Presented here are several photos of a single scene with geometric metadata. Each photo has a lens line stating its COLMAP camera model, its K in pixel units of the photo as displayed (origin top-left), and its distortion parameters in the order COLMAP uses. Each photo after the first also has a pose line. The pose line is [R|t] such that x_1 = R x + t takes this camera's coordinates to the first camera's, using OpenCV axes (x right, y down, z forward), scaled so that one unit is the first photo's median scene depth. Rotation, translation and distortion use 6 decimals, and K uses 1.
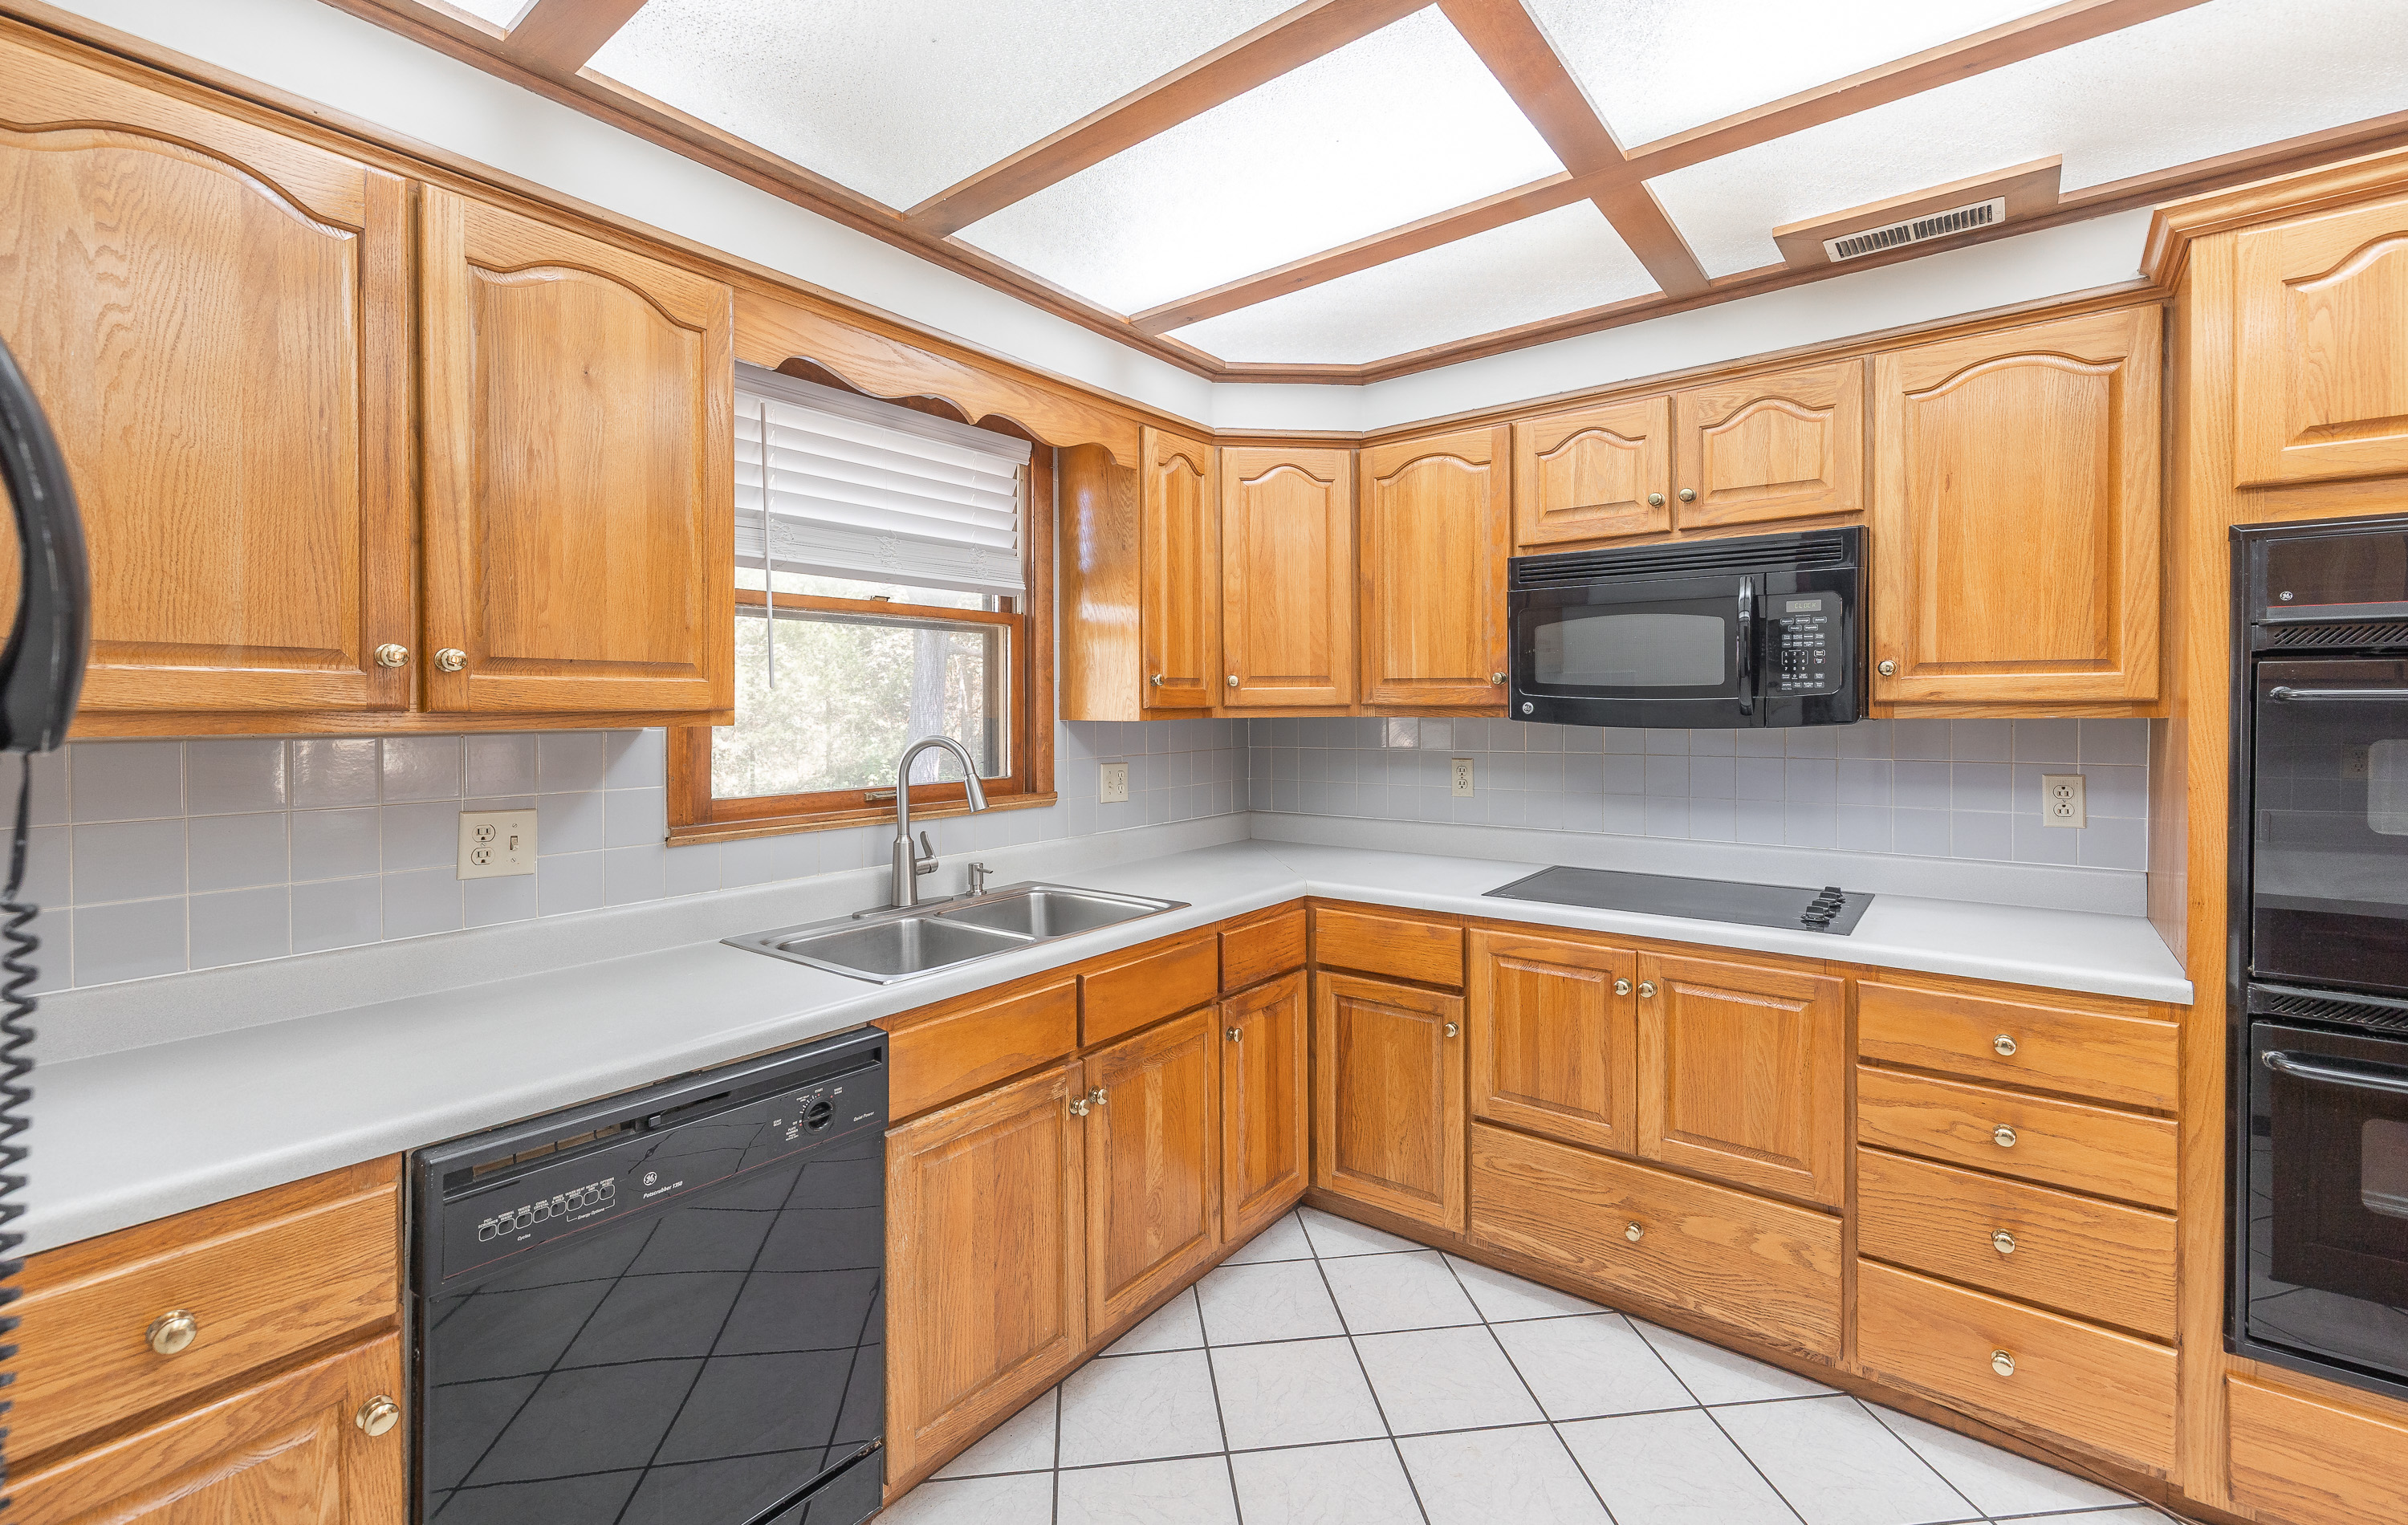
lens RADIAL K [[1017.5, 0, 1209.2], [0, 1017.5, 713.3], [0, 0, 1]] dist [0.003253, -0.000139]
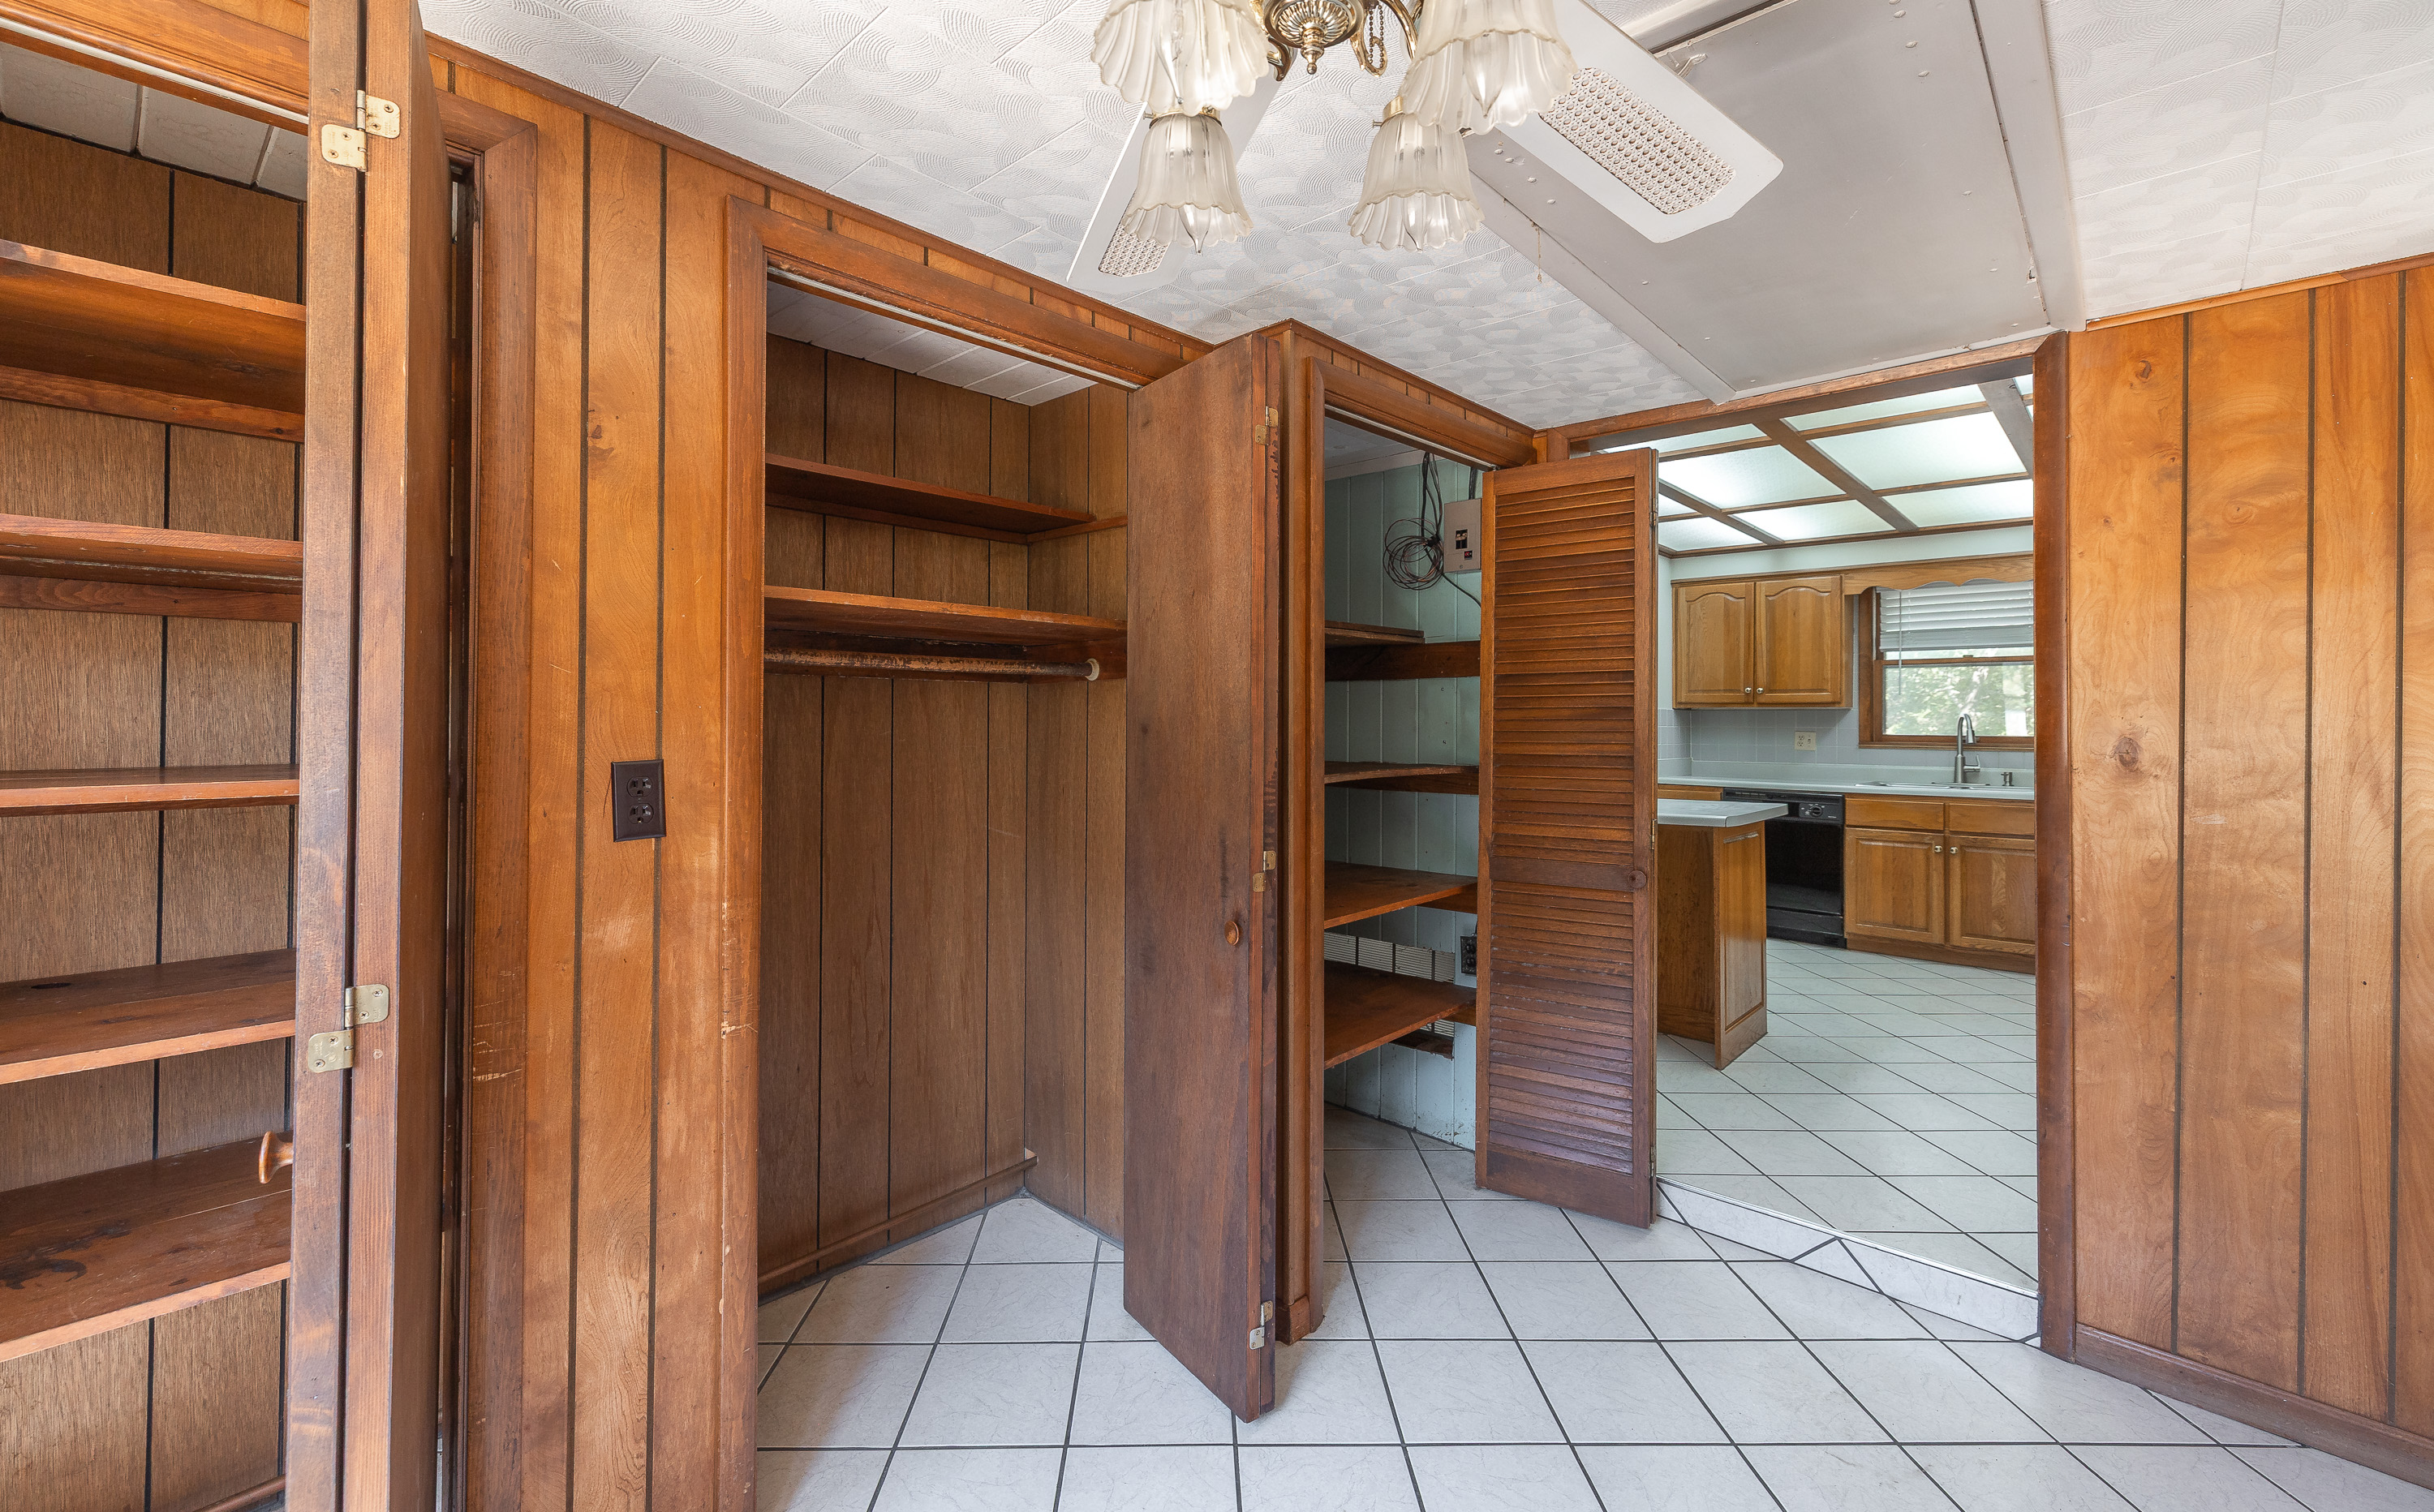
lens RADIAL K [[1028.4, 0, 1211.6], [0, 1028.4, 713.2], [0, 0, 1]] dist [0.003253, -0.000139]
pose [[-0.082107, 0.002539, -0.996620, 2.210612], [-0.007235, 0.999969, 0.003143, 0.026296], [0.996597, 0.007468, -0.082086, -0.554298]]
